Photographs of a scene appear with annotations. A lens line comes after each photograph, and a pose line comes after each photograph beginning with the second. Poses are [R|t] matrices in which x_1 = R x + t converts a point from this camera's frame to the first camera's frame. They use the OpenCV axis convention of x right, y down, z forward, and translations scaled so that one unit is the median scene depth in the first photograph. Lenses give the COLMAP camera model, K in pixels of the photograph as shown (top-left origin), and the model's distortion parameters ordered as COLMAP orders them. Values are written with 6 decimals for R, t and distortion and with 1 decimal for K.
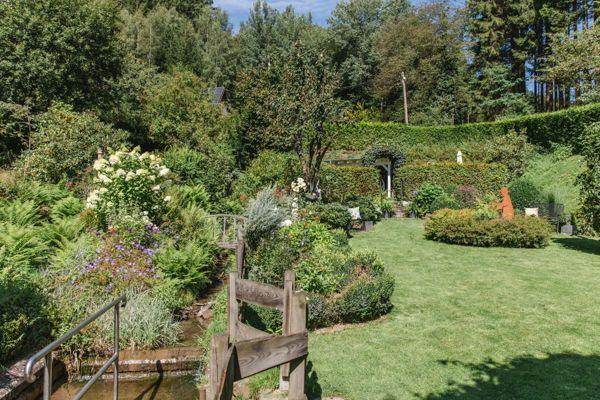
lens RADIAL K [[629.9, 0, 299.2], [0, 629.9, 250.4], [0, 0, 1]] dist [0.008067, -0.001911]
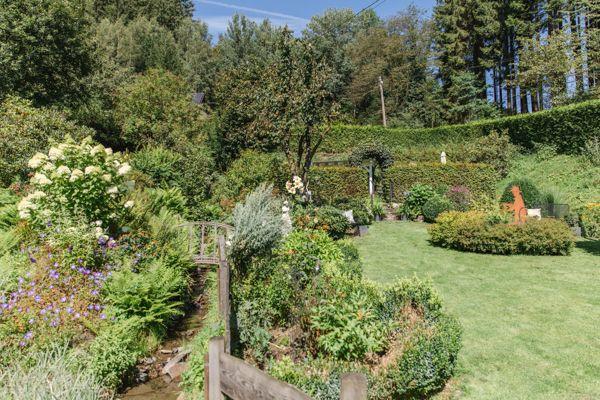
lens RADIAL K [[541.2, 0, 300.0], [0, 541.2, 200.0], [0, 0, 1]] dist [0.000945, 0.004960]
pose [[0.998357, -0.011275, 0.056178, -0.023212], [0.015902, 0.996456, -0.082595, -0.019004], [-0.055047, 0.083353, 0.994999, 0.214536]]
